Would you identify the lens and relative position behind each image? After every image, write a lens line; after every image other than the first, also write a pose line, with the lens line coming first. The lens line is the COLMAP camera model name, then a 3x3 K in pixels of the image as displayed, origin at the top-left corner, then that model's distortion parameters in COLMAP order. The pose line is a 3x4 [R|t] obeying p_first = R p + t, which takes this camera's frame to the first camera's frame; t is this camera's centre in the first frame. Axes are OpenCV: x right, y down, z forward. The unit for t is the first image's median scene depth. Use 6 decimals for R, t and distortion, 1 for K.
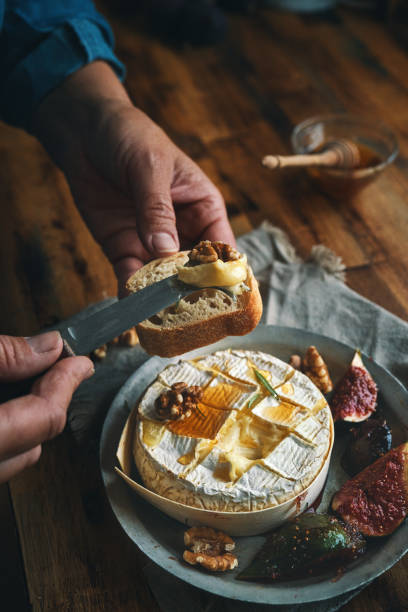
lens RADIAL K [[866.5, 0, 204.0], [0, 866.5, 306.0], [0, 0, 1]] dist [0.013367, 0.049246]
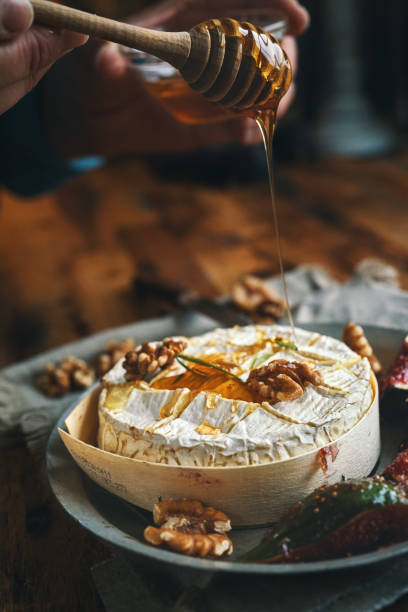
lens RADIAL K [[888.4, 0, 202.2], [0, 888.4, 287.8], [0, 0, 1]] dist [0.005424, 0.085937]
pose [[0.987977, -0.090583, -0.125281, 0.105765], [0.030168, 0.907749, -0.418428, 0.360783], [0.151627, 0.409618, 0.899568, 0.298507]]
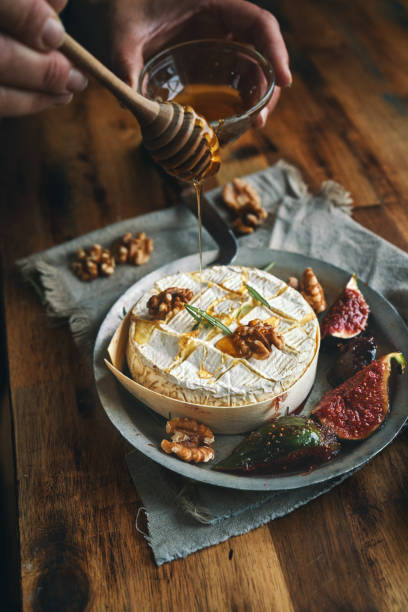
lens RADIAL K [[871.3, 0, 204.0], [0, 871.3, 306.0], [0, 0, 1]] dist [0.015787, 0.081980]
pose [[0.995843, 0.052520, -0.074417, 0.086376], [-0.053131, 0.998568, -0.006267, 0.112970], [0.073981, 0.010194, 0.997208, -0.043779]]
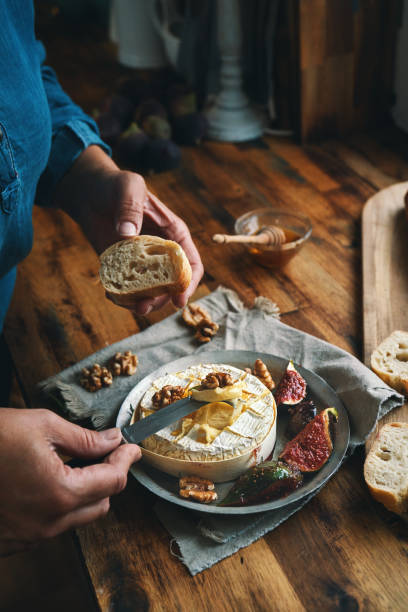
lens RADIAL K [[866.5, 0, 204.0], [0, 866.5, 306.0], [0, 0, 1]] dist [0.013367, 0.049246]
pose [[0.996121, -0.077533, 0.041606, -0.017762], [0.083044, 0.984691, -0.153257, 0.184187], [-0.029086, 0.156118, 0.987310, -0.448286]]
